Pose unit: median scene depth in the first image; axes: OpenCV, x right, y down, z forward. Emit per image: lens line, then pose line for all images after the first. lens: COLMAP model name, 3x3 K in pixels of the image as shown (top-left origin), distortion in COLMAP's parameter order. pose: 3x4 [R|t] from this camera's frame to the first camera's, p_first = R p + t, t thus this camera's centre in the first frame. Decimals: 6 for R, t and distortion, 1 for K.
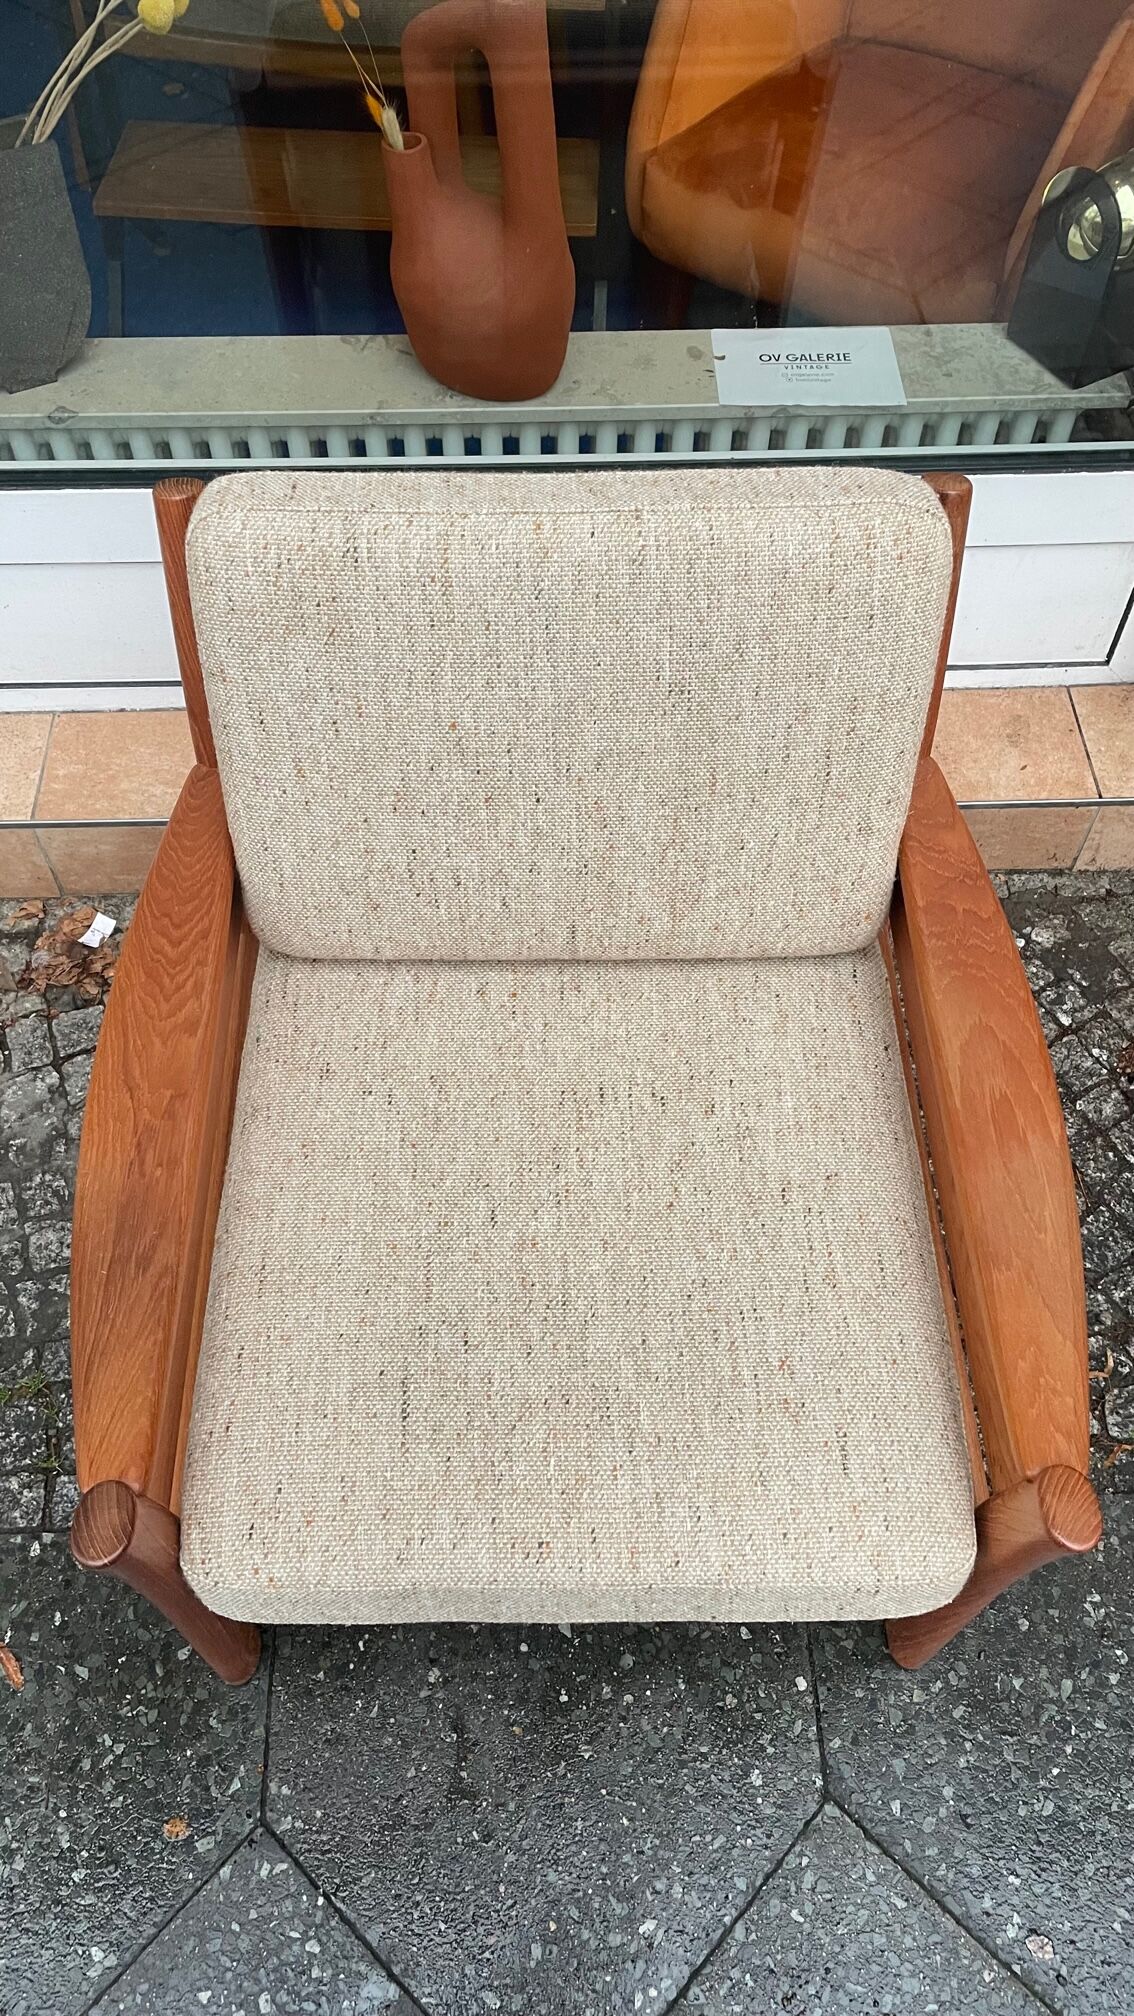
lens RADIAL K [[1524.2, 0, 572.6], [0, 1524.2, 981.8], [0, 0, 1]] dist [0.079185, -0.107523]
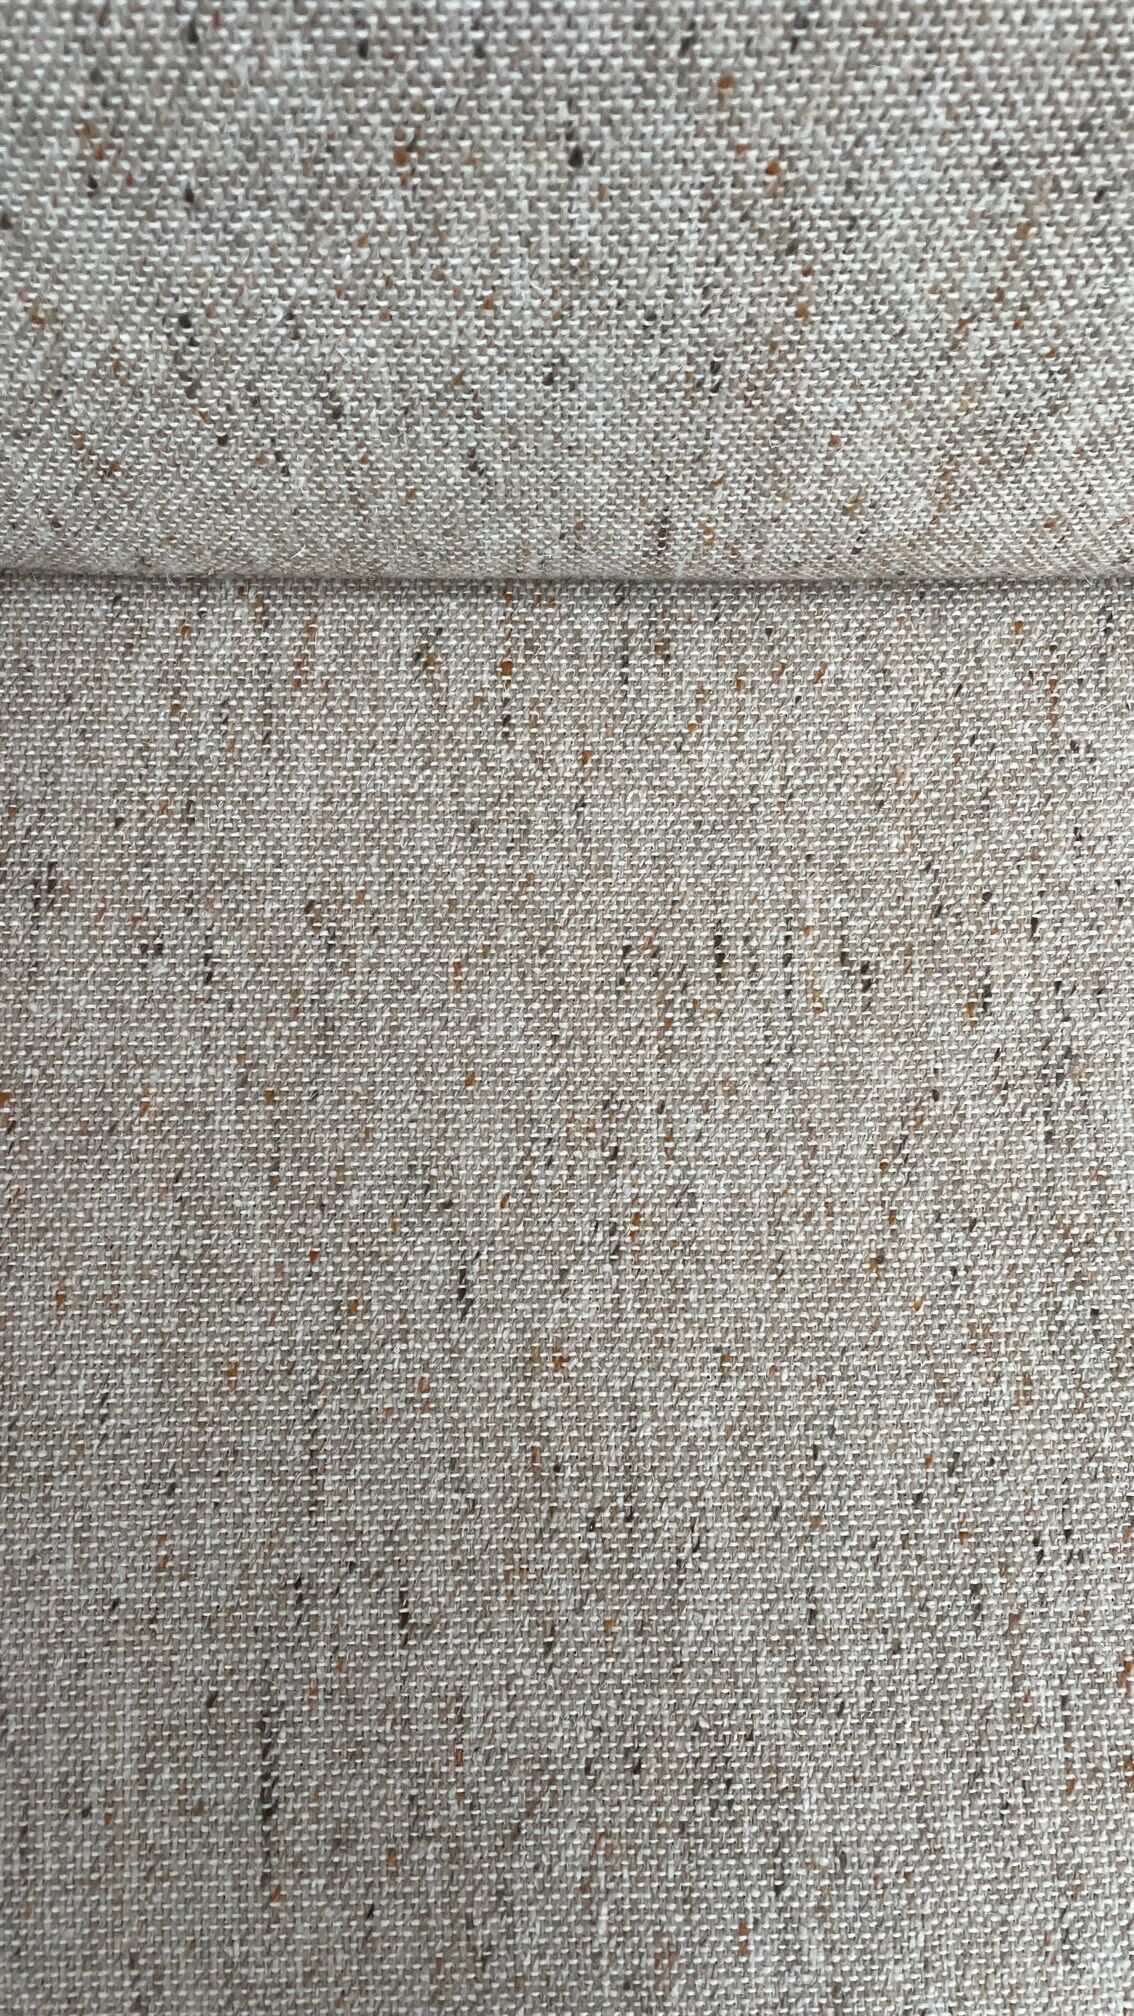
lens RADIAL K [[1524.2, 0, 584.6], [0, 1524.2, 1020.0], [0, 0, 1]] dist [0.079185, -0.107523]
pose [[0.999926, 0.009000, 0.008245, -0.019510], [-0.011892, 0.870514, 0.492001, -0.106919], [-0.002750, -0.492062, 0.870556, 0.584062]]
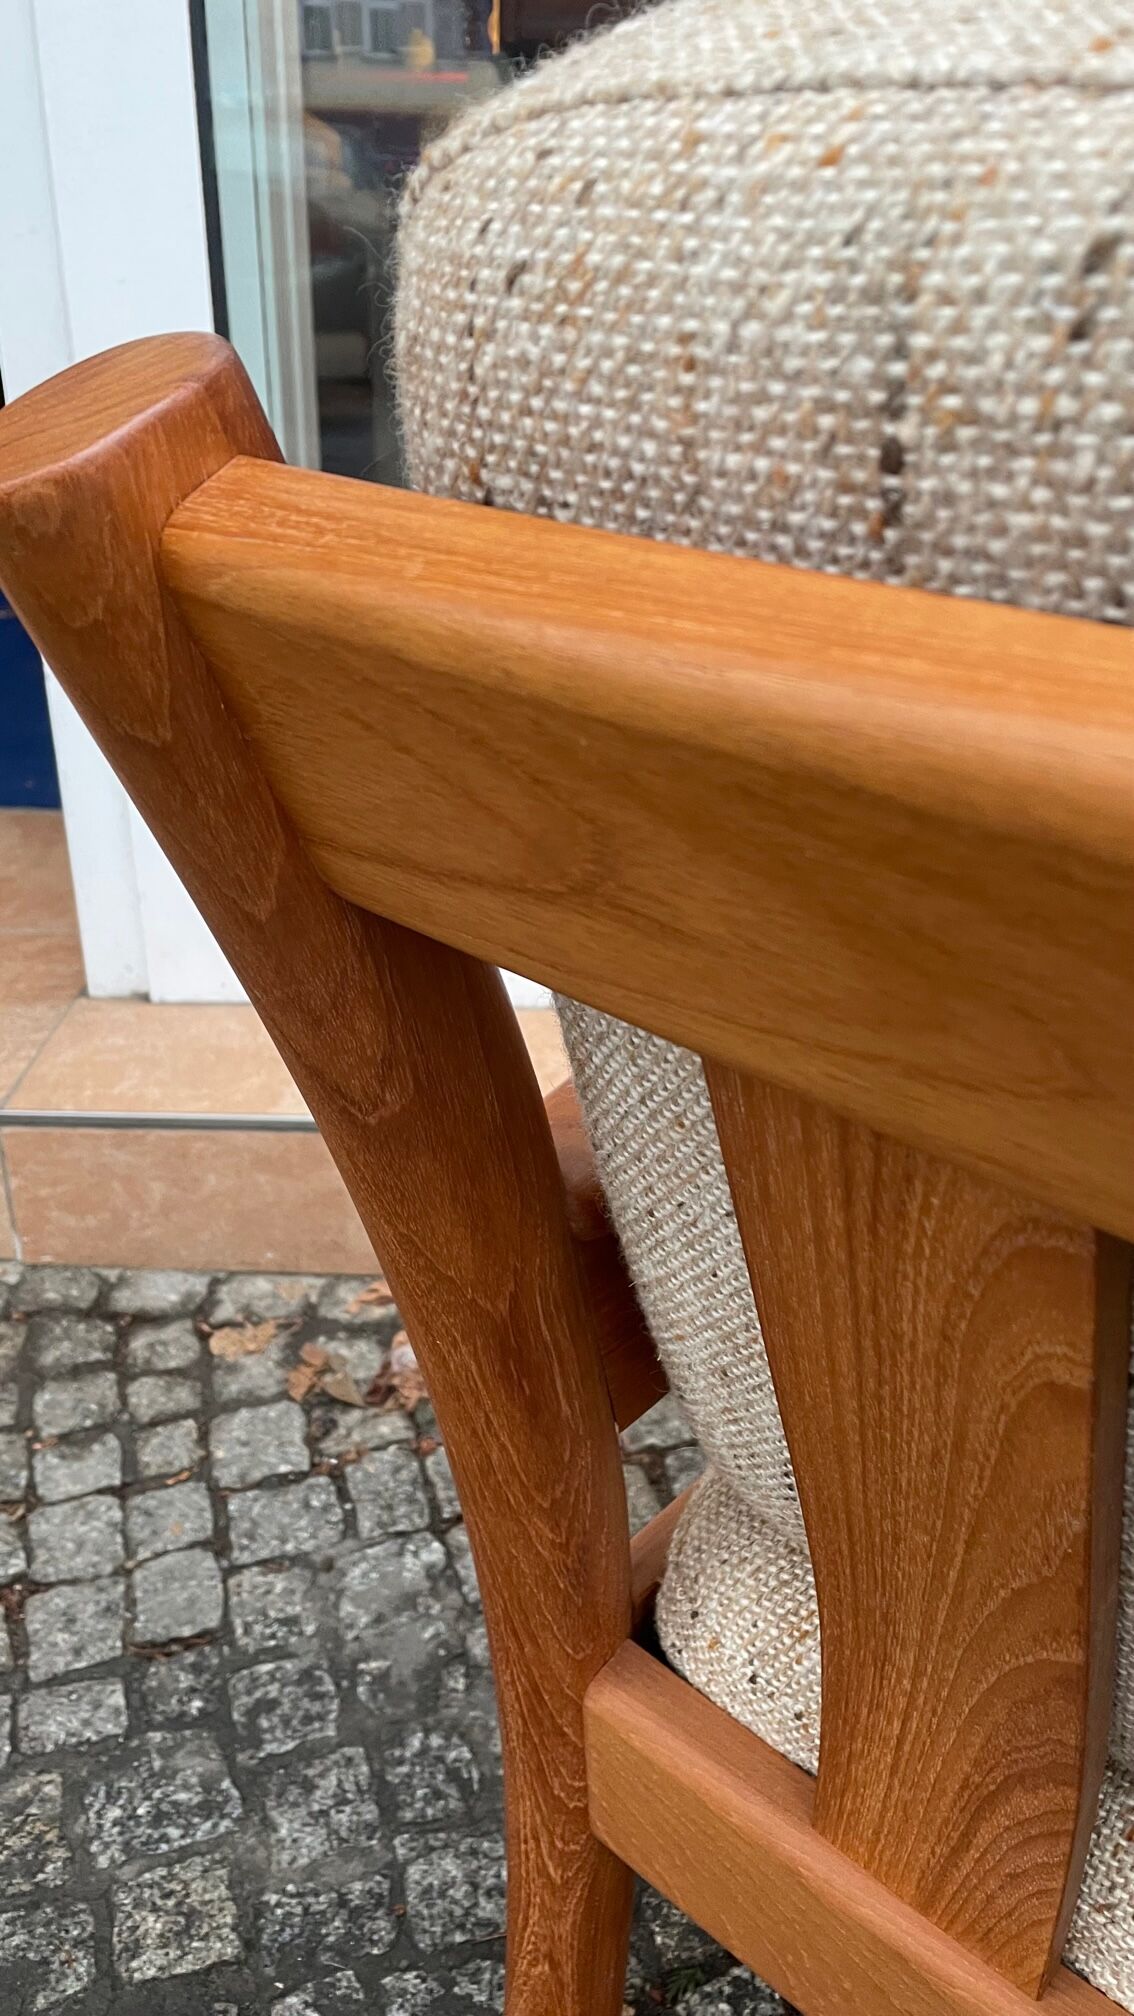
lens RADIAL K [[1524.2, 0, 582.3], [0, 1524.2, 996.3], [0, 0, 1]] dist [0.079185, -0.107523]
pose [[0.998869, 0.032116, -0.035054, -0.345219], [-0.044812, 0.882269, -0.468607, 0.177886], [0.015877, 0.469648, 0.882711, 0.546689]]
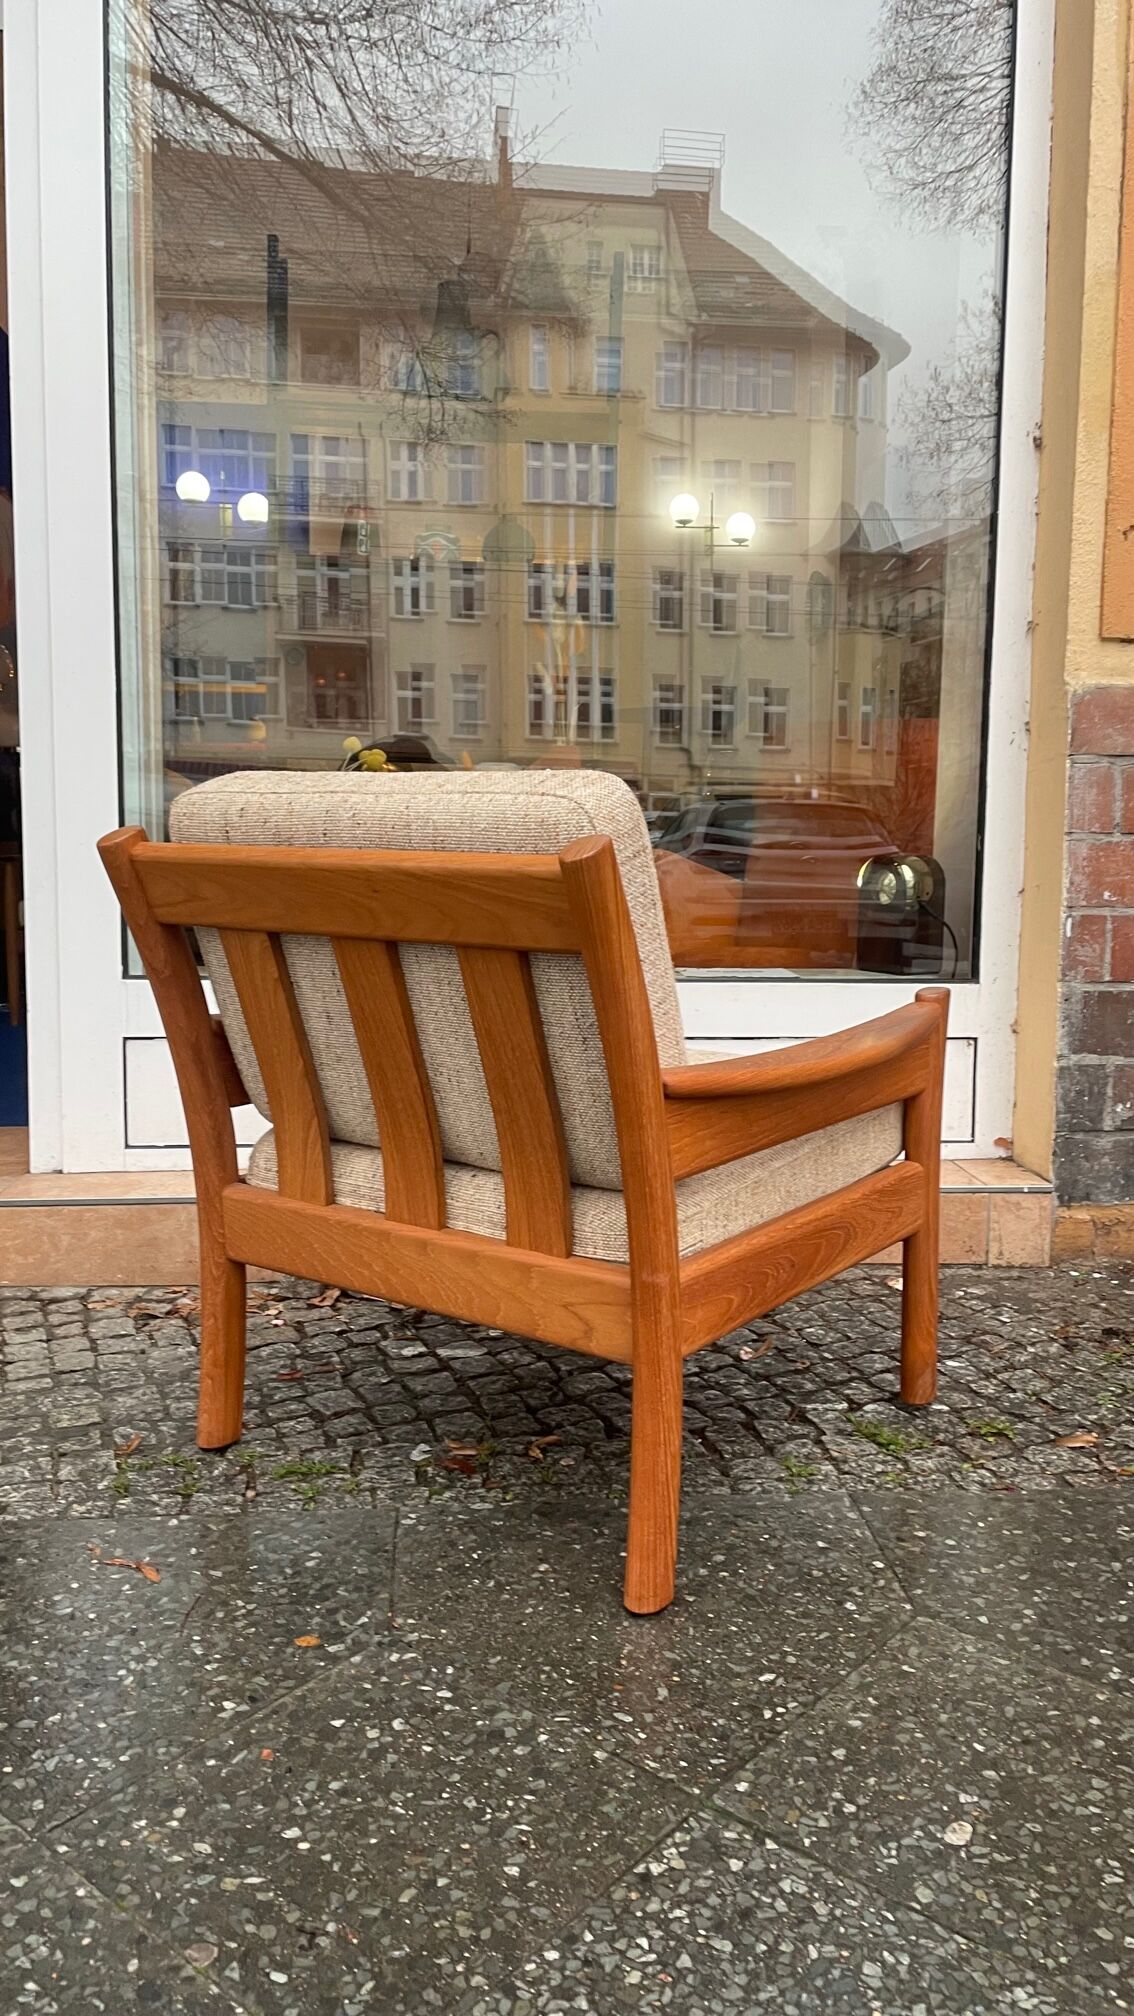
lens RADIAL K [[1524.2, 0, 599.9], [0, 1524.2, 979.8], [0, 0, 1]] dist [0.079185, -0.107523]
pose [[0.997806, -0.004059, 0.066076, -0.122135], [0.053020, 0.646654, -0.760938, 1.024849], [-0.039640, 0.762772, 0.645451, -0.017787]]
